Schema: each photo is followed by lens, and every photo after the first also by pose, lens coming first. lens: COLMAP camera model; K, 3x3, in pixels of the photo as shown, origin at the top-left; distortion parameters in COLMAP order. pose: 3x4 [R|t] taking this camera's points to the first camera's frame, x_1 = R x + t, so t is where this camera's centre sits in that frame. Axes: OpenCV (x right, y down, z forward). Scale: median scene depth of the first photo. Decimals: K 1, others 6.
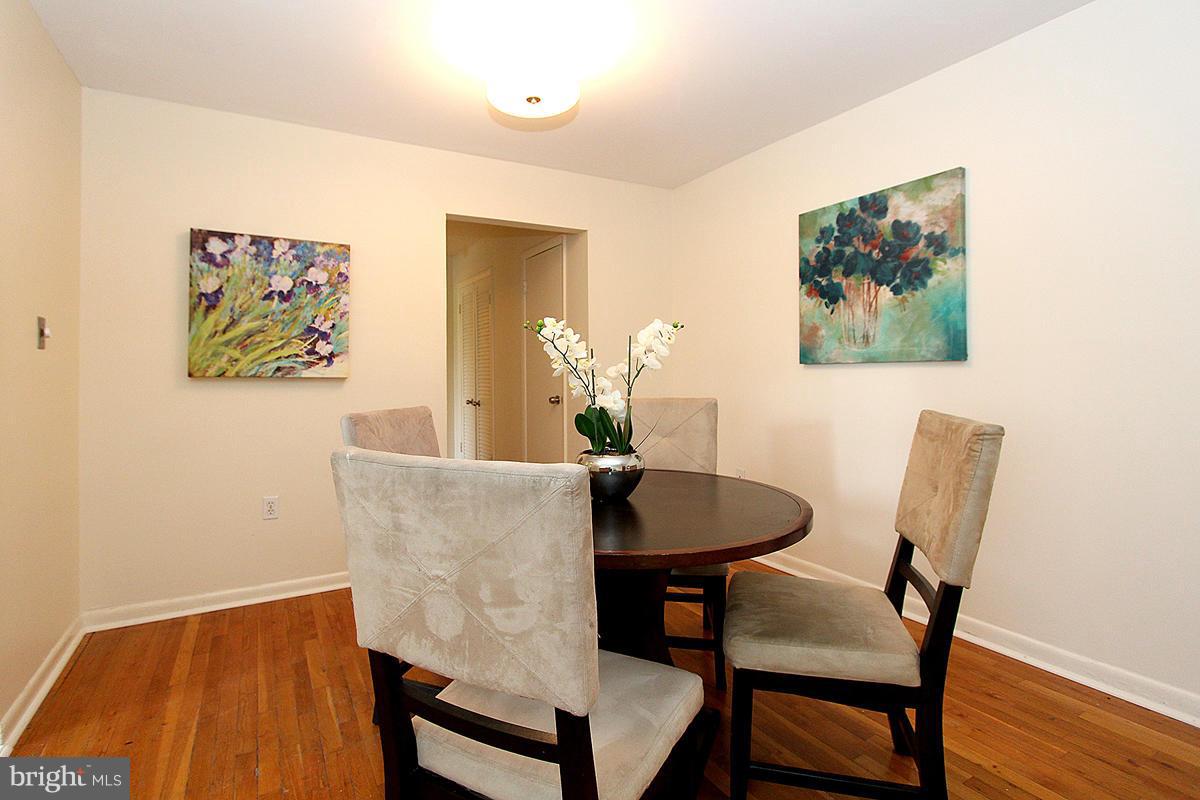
lens RADIAL K [[587.8, 0, 596.1], [0, 587.8, 387.3], [0, 0, 1]] dist [-0.013388, 0.000812]
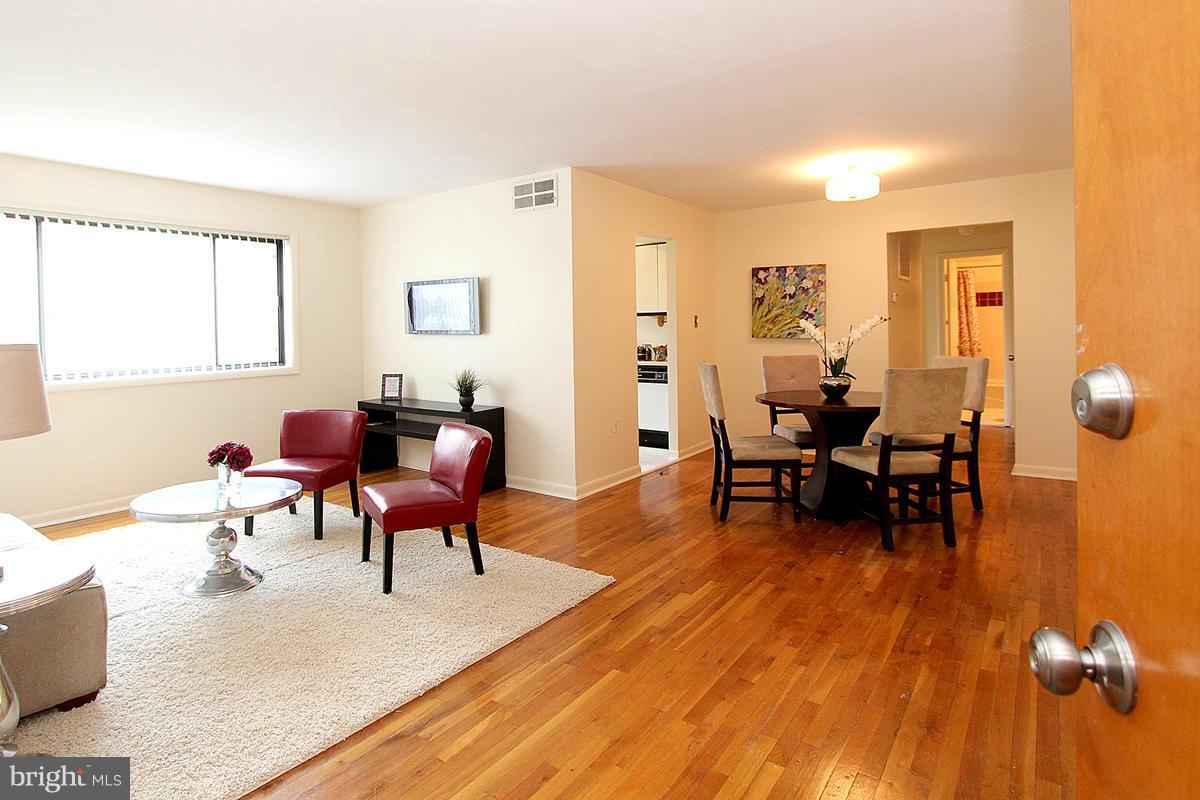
lens RADIAL K [[654.8, 0, 528.6], [0, 654.8, 374.3], [0, 0, 1]] dist [-0.014572, 0.003492]
pose [[0.330472, 0.072287, -0.941043, 1.228100], [-0.006234, 0.997208, 0.074413, -0.054262], [0.943795, -0.018725, 0.330000, -0.528569]]
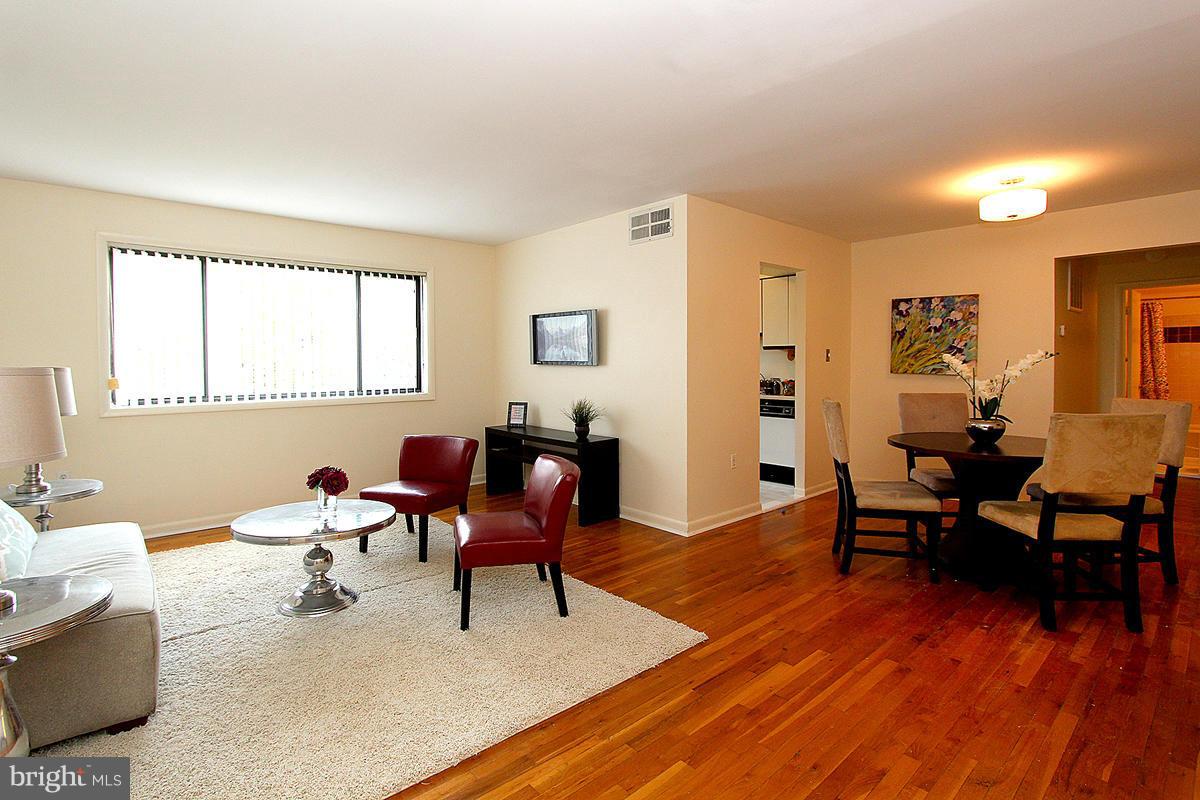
lens RADIAL K [[587.8, 0, 562.9], [0, 587.8, 399.4], [0, 0, 1]] dist [-0.013388, 0.000812]
pose [[0.141173, 0.074185, -0.987202, 1.092606], [-0.016912, 0.997224, 0.072520, -0.052226], [0.989841, 0.006457, 0.142035, -0.383562]]
